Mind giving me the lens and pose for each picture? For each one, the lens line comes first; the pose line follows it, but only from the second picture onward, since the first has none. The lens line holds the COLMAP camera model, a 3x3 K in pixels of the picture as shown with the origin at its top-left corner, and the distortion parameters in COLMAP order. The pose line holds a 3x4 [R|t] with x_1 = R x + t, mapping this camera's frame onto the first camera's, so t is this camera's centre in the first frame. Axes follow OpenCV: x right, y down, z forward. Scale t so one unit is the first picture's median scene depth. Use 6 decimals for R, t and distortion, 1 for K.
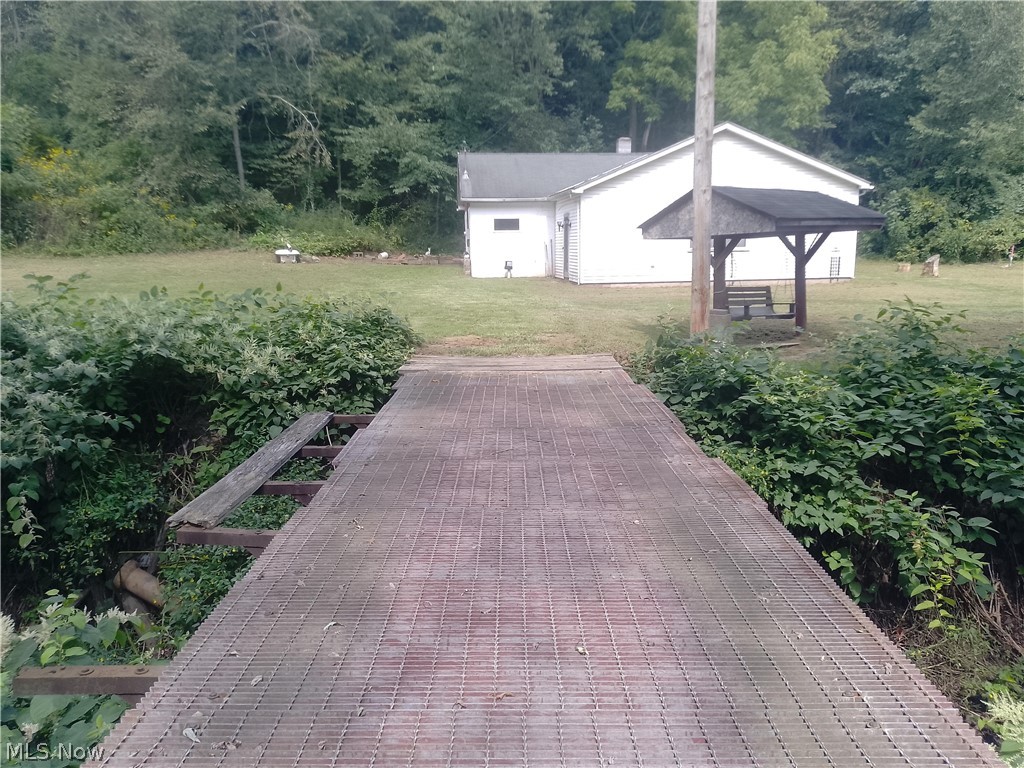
lens RADIAL K [[760.9, 0, 515.6], [0, 760.9, 388.9], [0, 0, 1]] dist [0.074691, -0.115941]
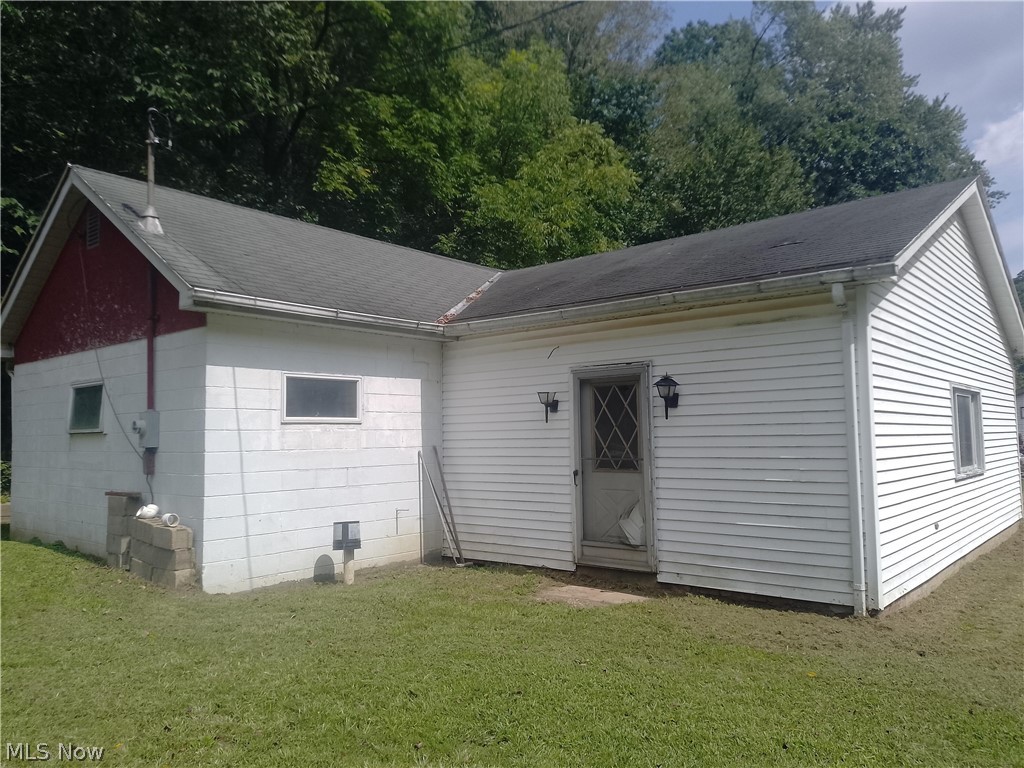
lens RADIAL K [[760.9, 0, 515.6], [0, 760.9, 388.9], [0, 0, 1]] dist [0.074691, -0.115941]
pose [[0.717440, 0.045551, 0.695129, -0.145011], [0.135993, 0.969503, -0.203887, -0.129737], [-0.683217, 0.240809, 0.689366, 0.651735]]
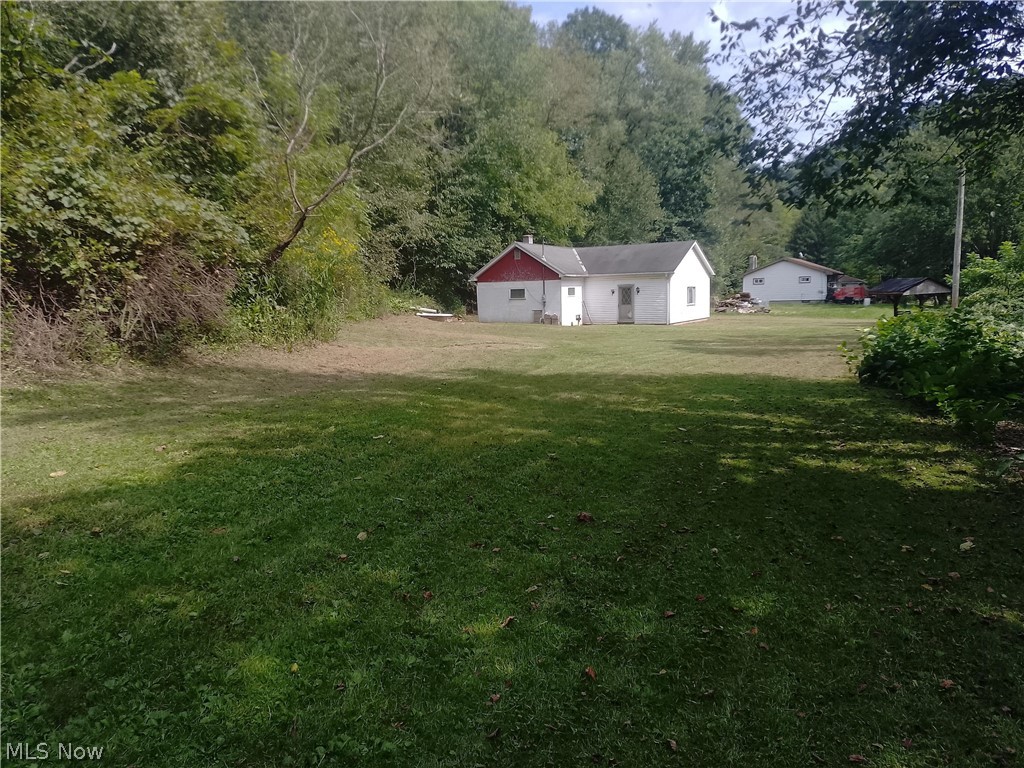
lens RADIAL K [[760.9, 0, 515.6], [0, 760.9, 388.9], [0, 0, 1]] dist [0.074691, -0.115941]
pose [[0.557273, -0.103776, 0.823819, -1.186750], [0.175370, 0.984488, 0.005386, -0.044725], [-0.811599, 0.141471, 0.566828, 0.222217]]
